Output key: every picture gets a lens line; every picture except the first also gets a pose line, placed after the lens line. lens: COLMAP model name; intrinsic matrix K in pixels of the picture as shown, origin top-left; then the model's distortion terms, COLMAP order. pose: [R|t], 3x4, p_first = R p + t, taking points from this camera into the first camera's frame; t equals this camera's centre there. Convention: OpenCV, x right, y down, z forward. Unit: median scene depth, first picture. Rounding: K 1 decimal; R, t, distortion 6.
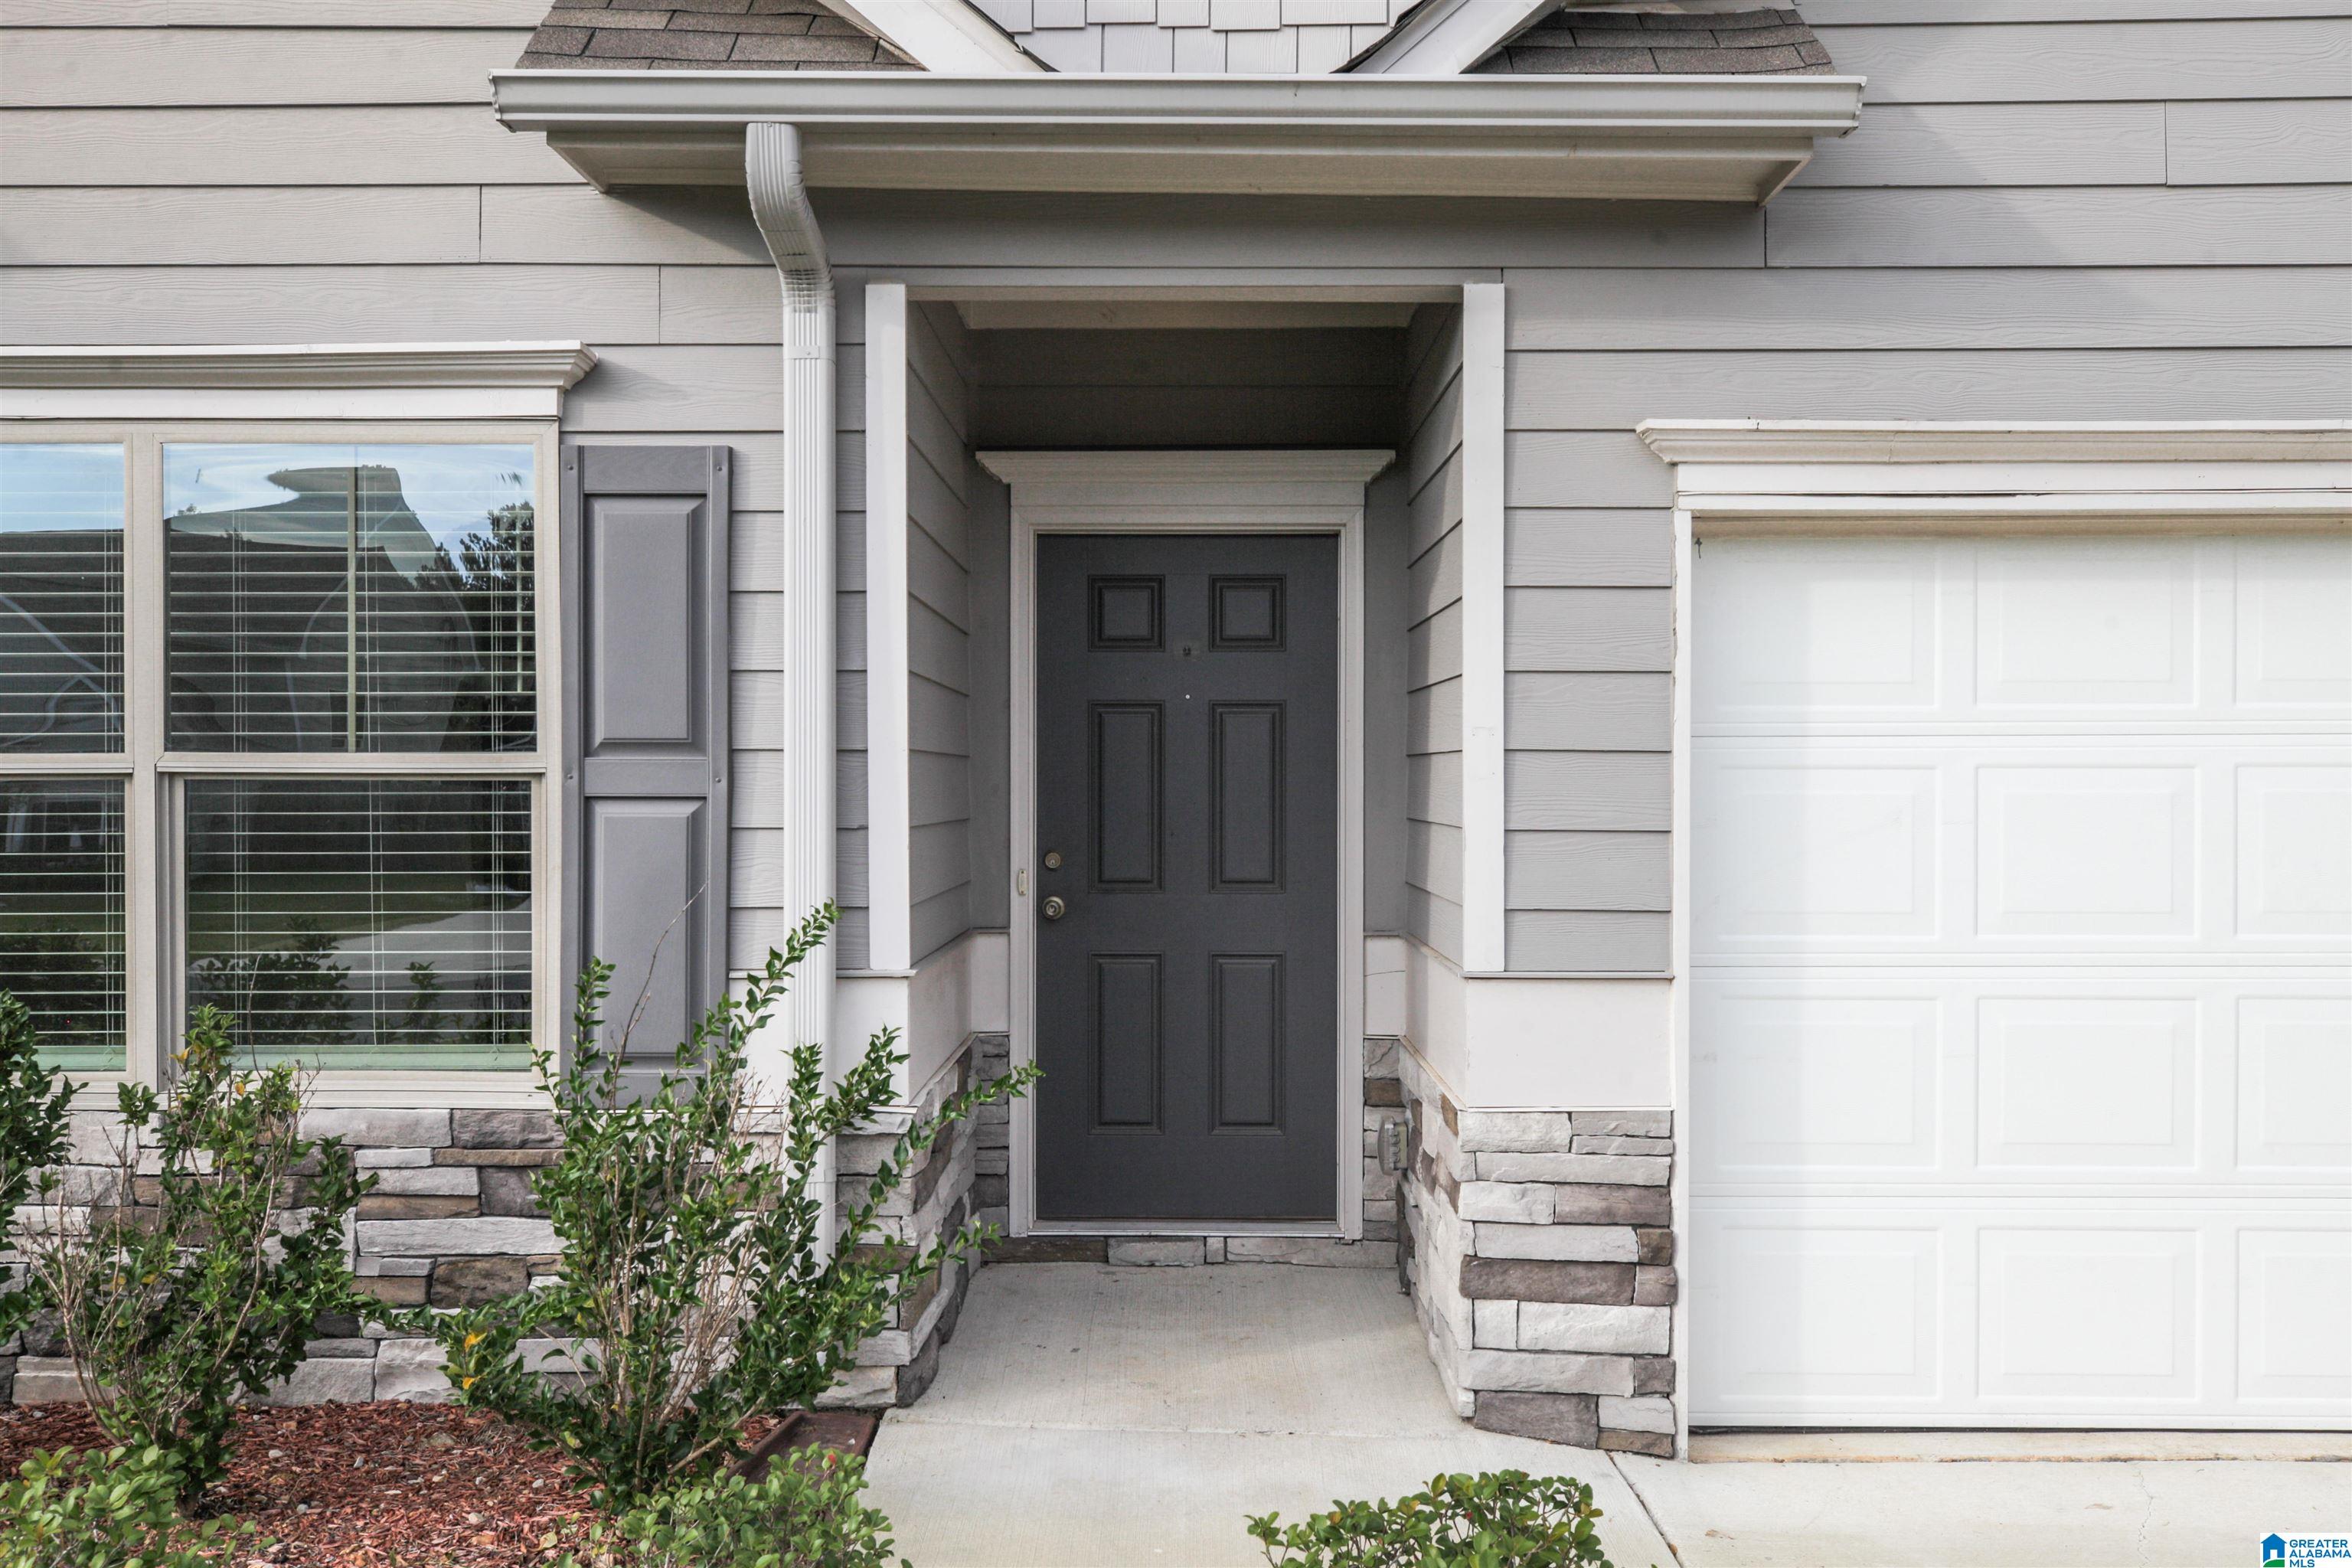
lens RADIAL K [[1920.8, 0, 1175.2], [0, 1920.8, 813.5], [0, 0, 1]] dist [0.012242, 0.002376]
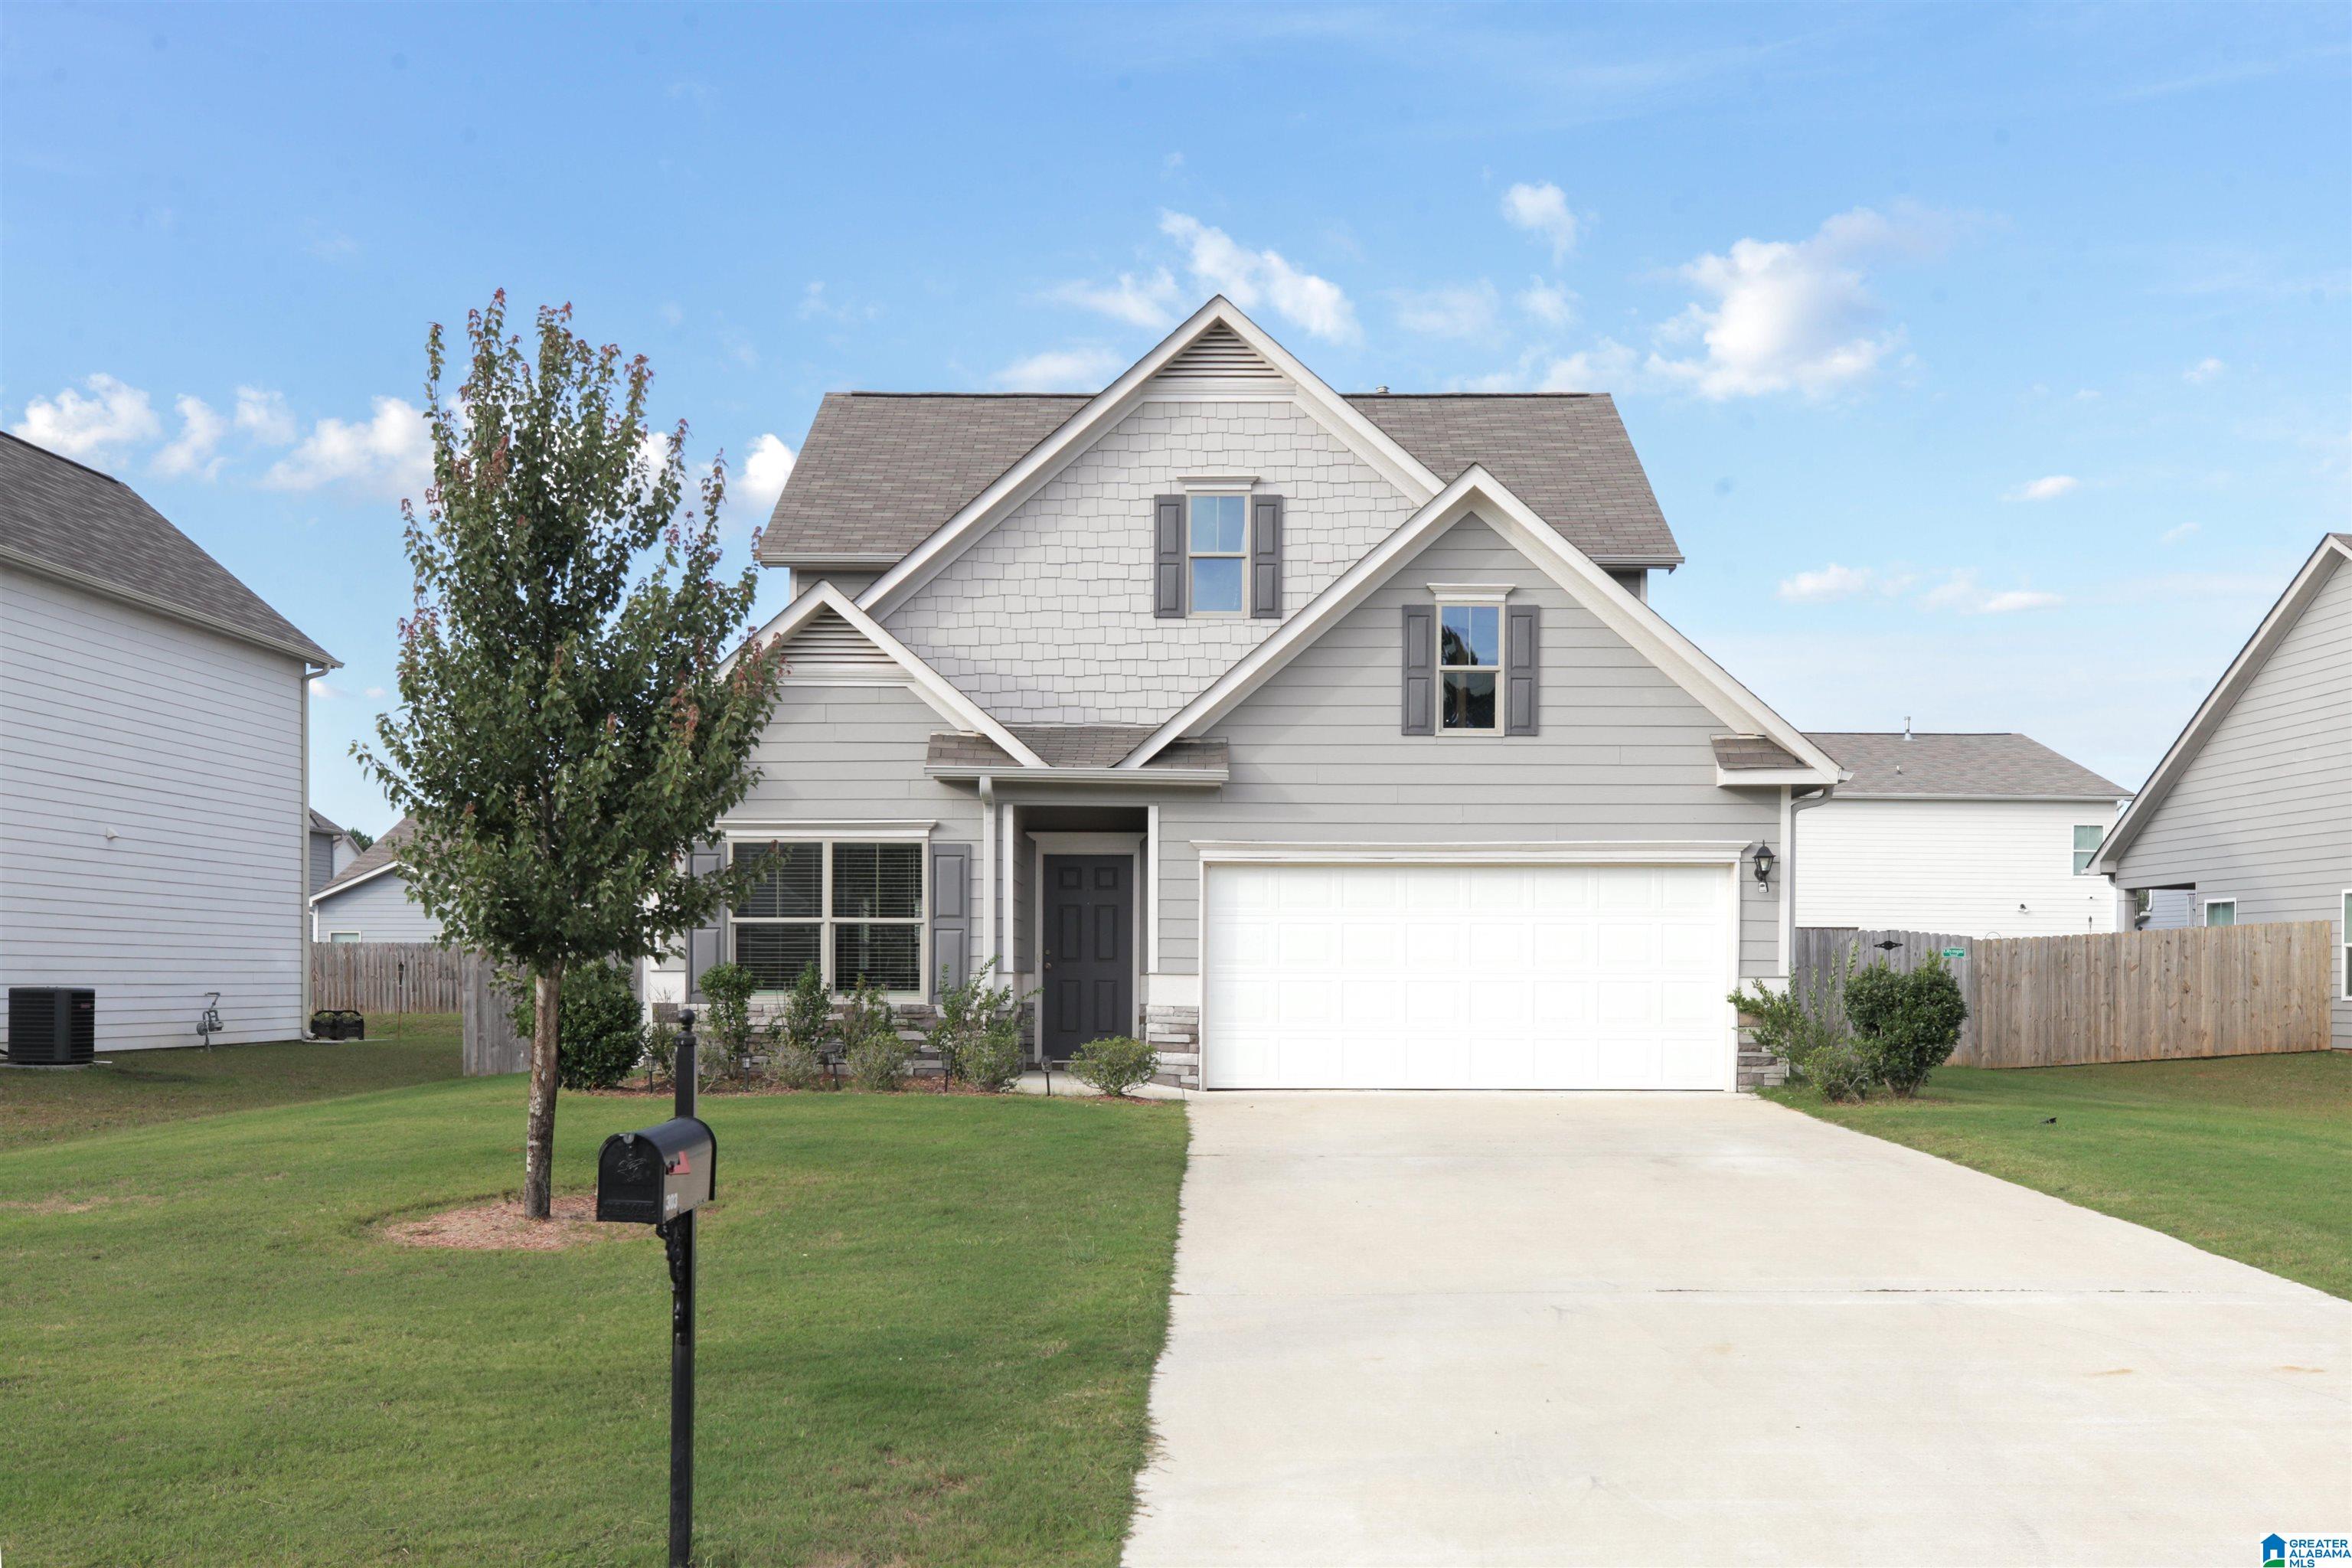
lens RADIAL K [[2212.7, 0, 1178.1], [0, 2212.7, 986.5], [0, 0, 1]] dist [0.002934, 0.000531]
pose [[0.999991, 0.004225, -0.000894, 0.217458], [-0.004234, 0.999947, -0.009354, 0.155583], [0.000854, 0.009357, 0.999956, -3.717951]]
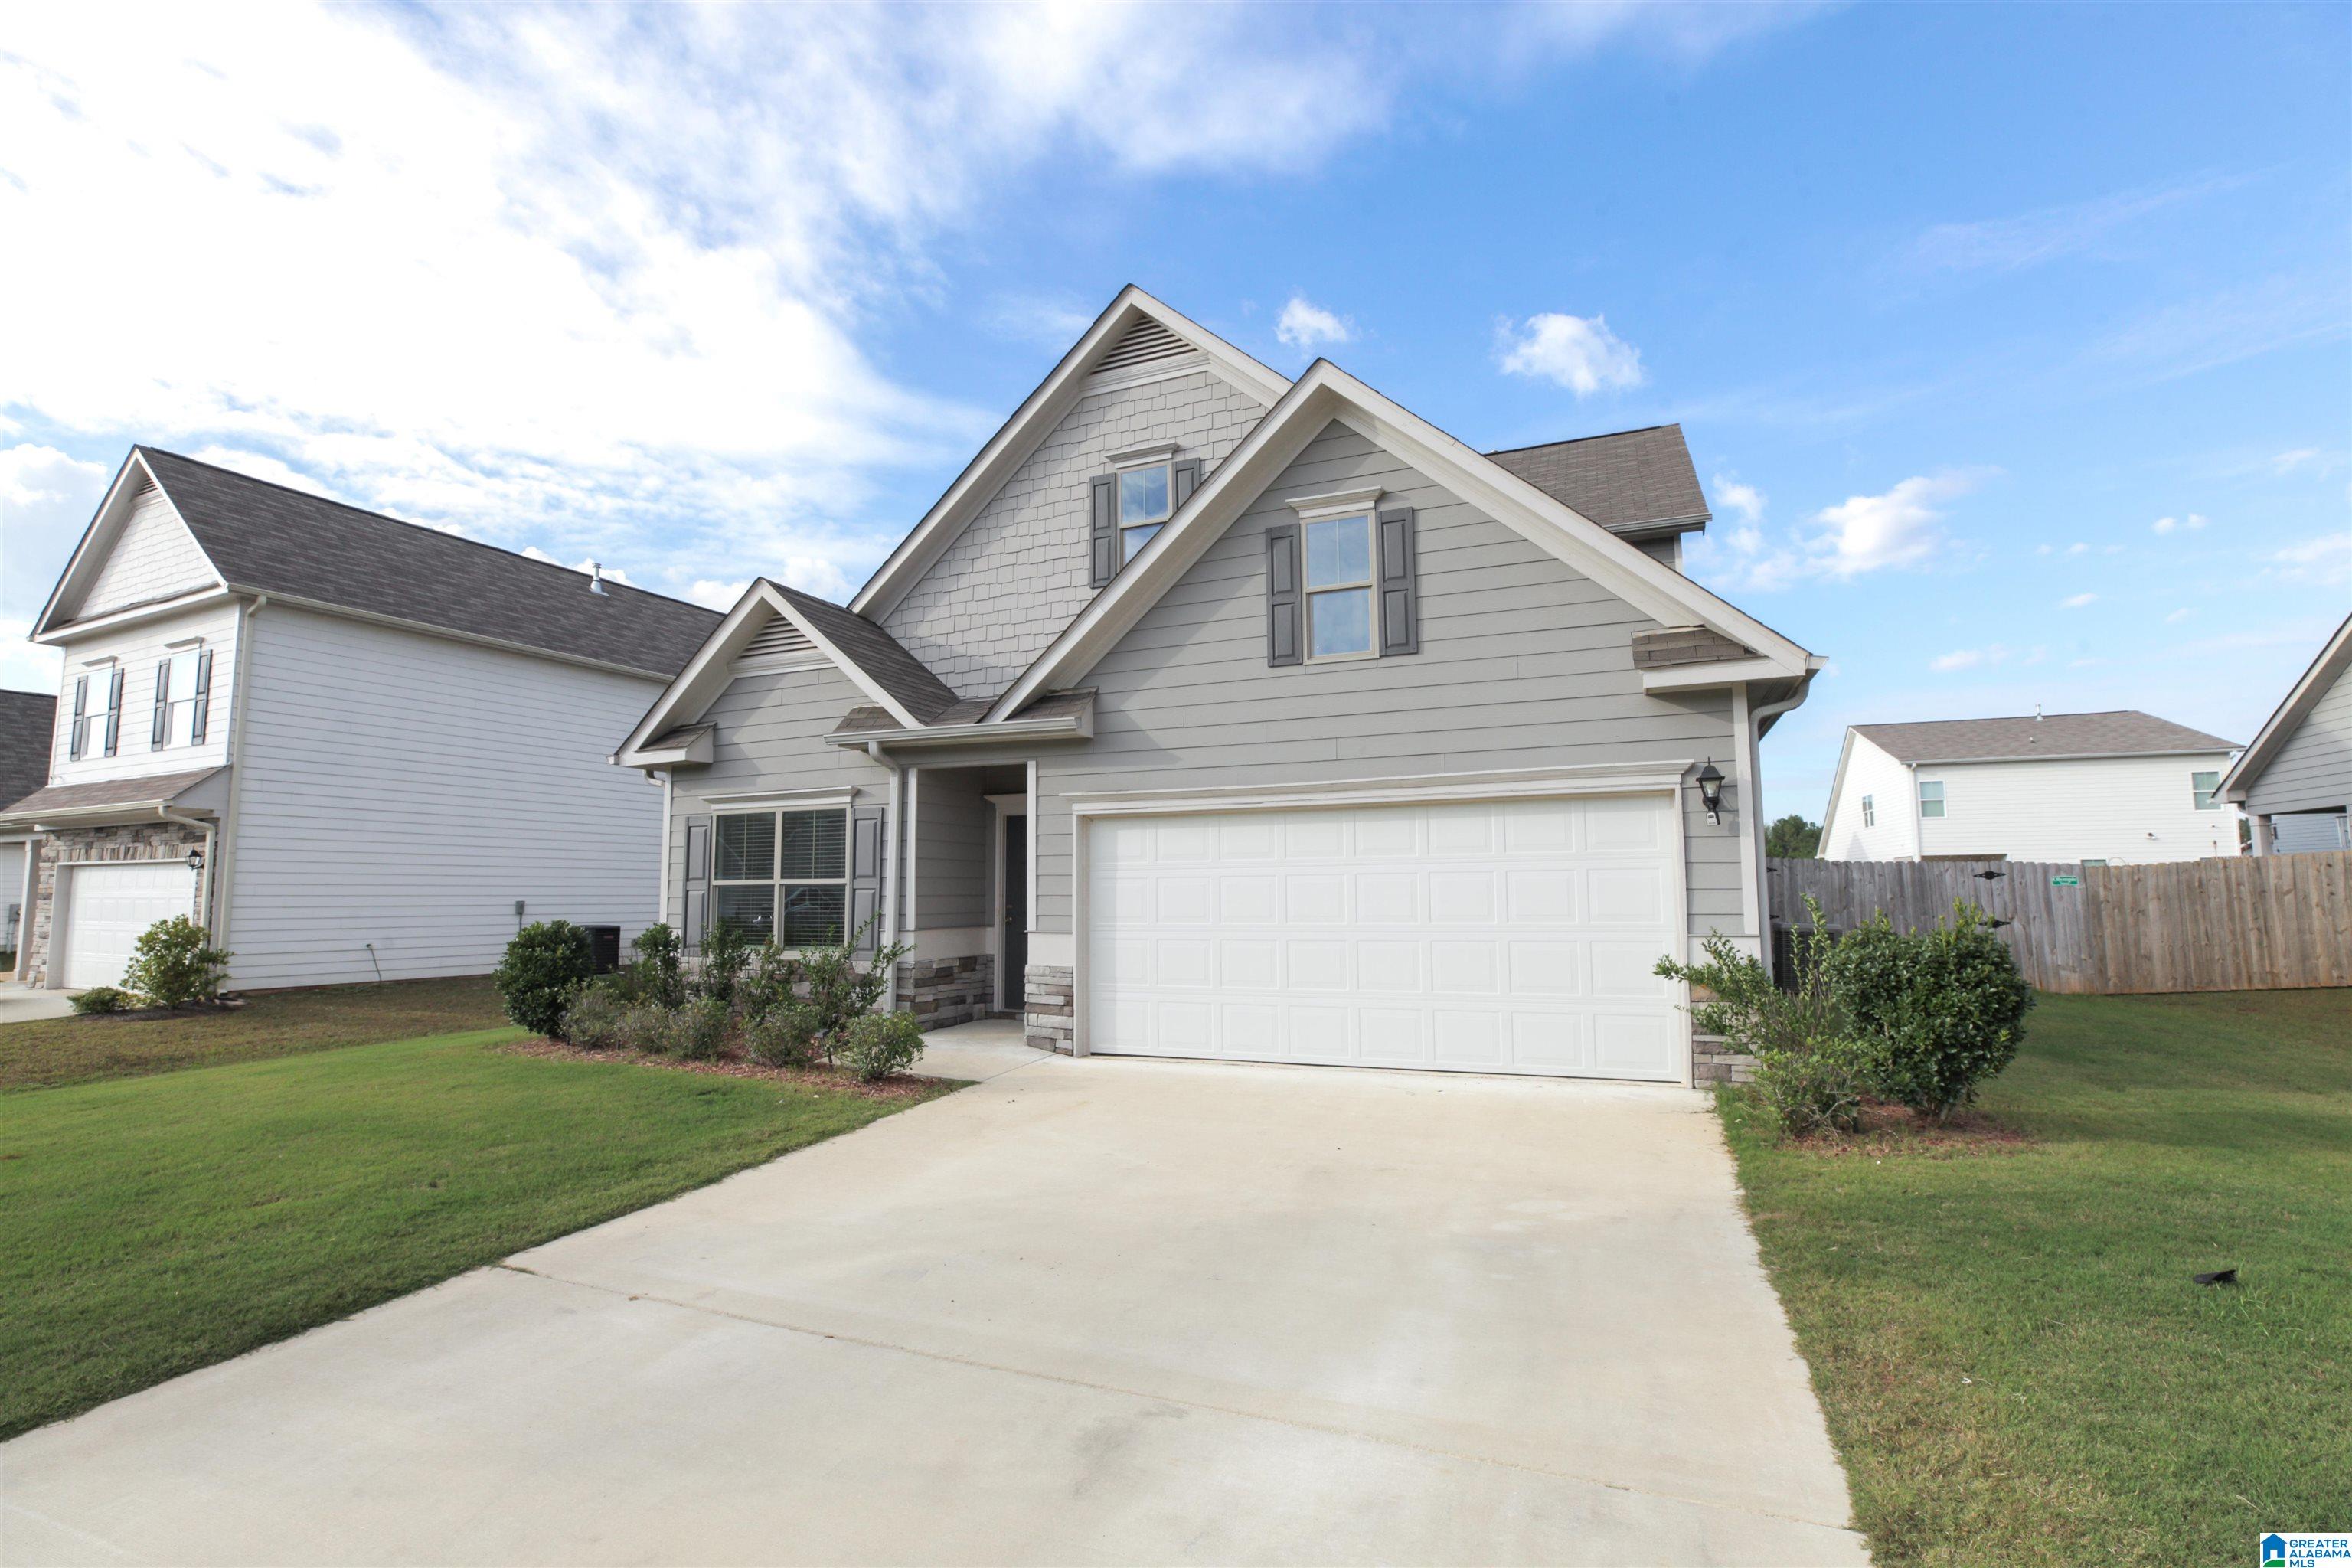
lens RADIAL K [[1079.6, 0, 1176.0], [0, 1079.6, 784.0], [0, 0, 1]] dist [-0.049609, 0.015503]
pose [[0.925005, -0.046778, -0.377065, 1.293481], [0.004178, 0.993585, -0.113012, 0.033248], [0.379933, 0.102962, 0.919266, -0.979810]]
